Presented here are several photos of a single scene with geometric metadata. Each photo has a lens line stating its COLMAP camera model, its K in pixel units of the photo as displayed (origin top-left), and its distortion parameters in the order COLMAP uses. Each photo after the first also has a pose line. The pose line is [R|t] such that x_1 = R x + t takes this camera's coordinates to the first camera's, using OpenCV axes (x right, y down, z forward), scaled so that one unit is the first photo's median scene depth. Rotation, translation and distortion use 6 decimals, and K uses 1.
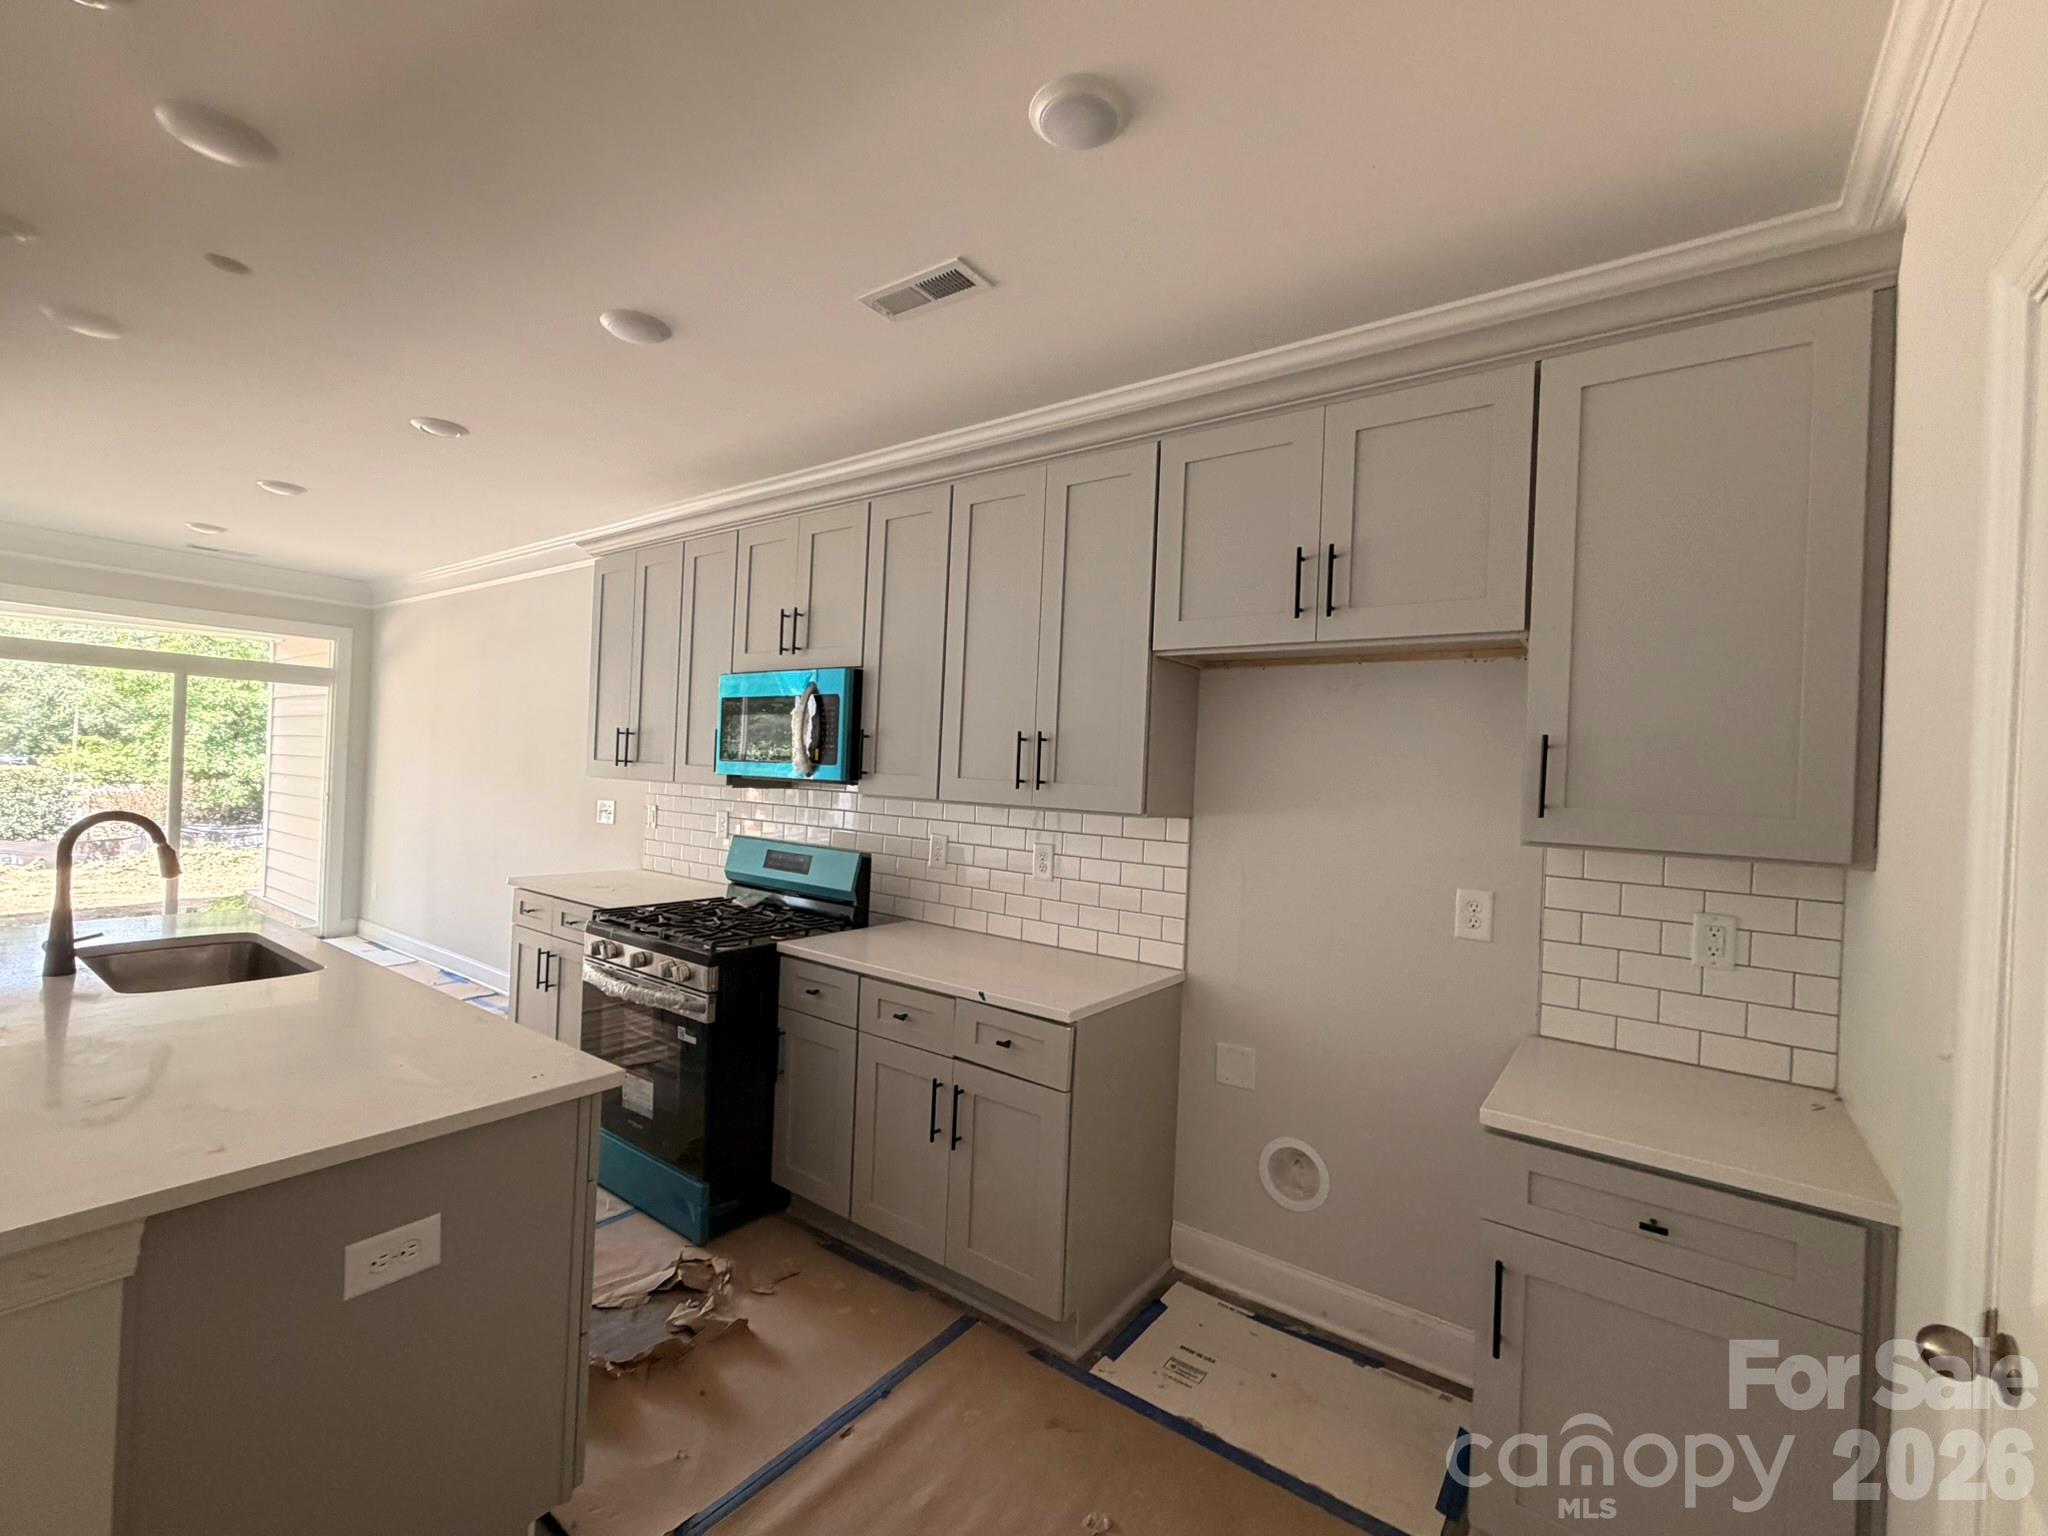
lens RADIAL K [[885.4, 0, 1033.2], [0, 885.4, 773.3], [0, 0, 1]] dist [-0.002257, 0.000826]
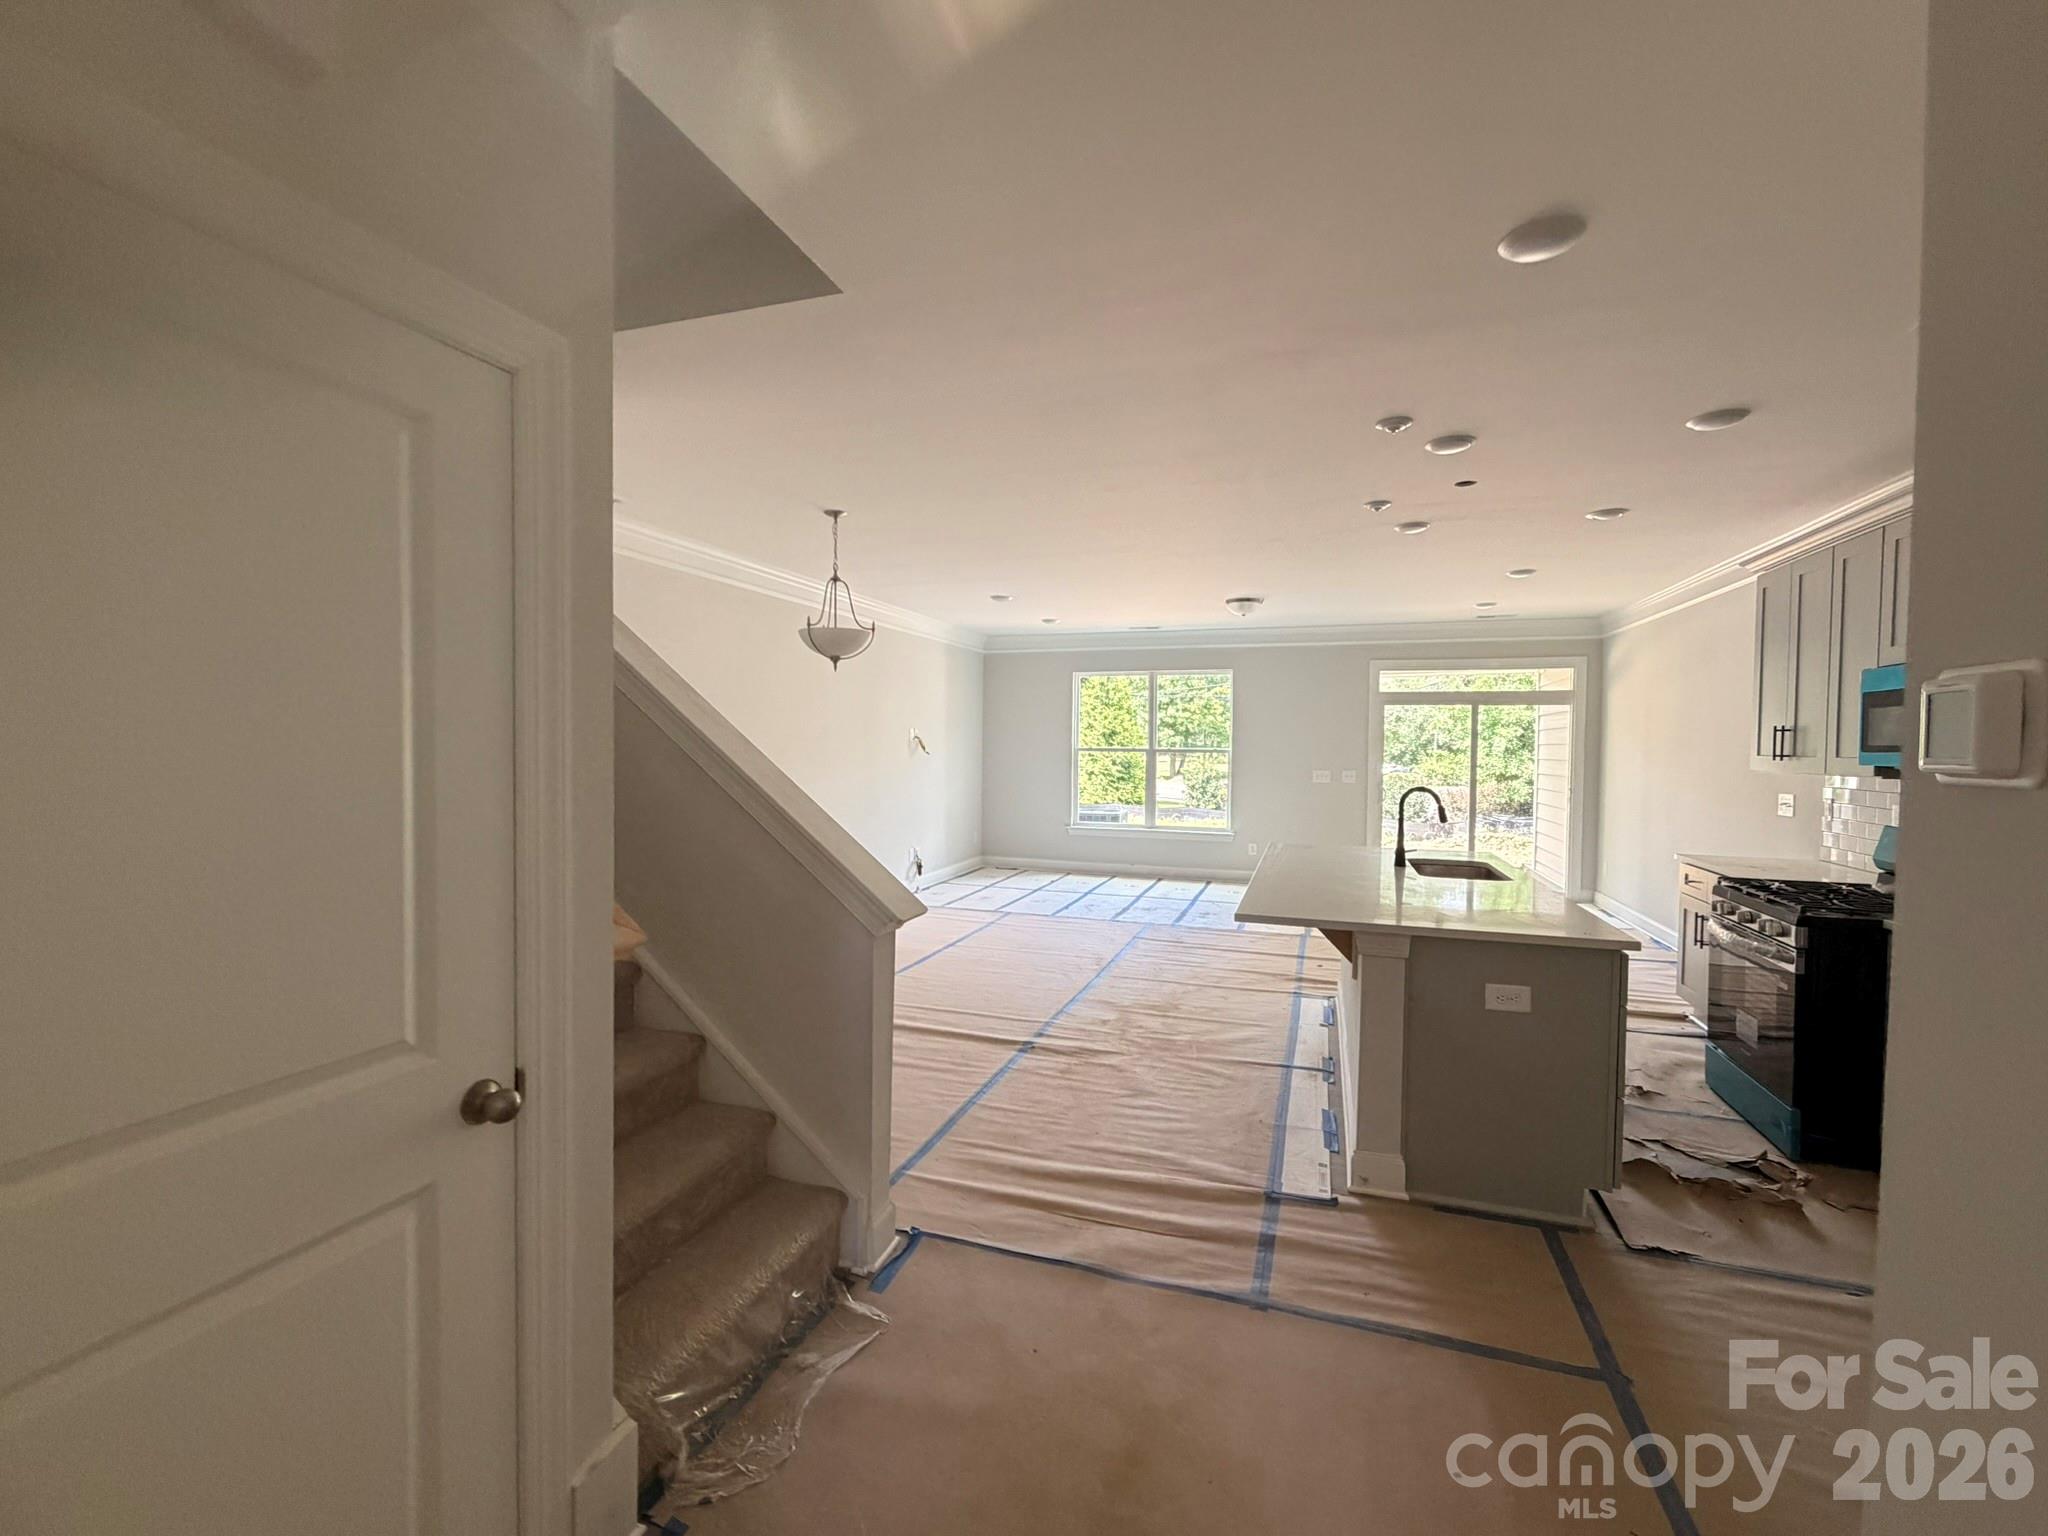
lens RADIAL K [[885.4, 0, 1026.7], [0, 885.4, 766.2], [0, 0, 1]] dist [-0.002257, 0.000826]
pose [[0.305957, -0.016261, -0.951907, 0.296207], [0.003465, 0.999867, -0.015966, 0.013259], [0.952039, 0.001586, 0.305972, -0.226737]]
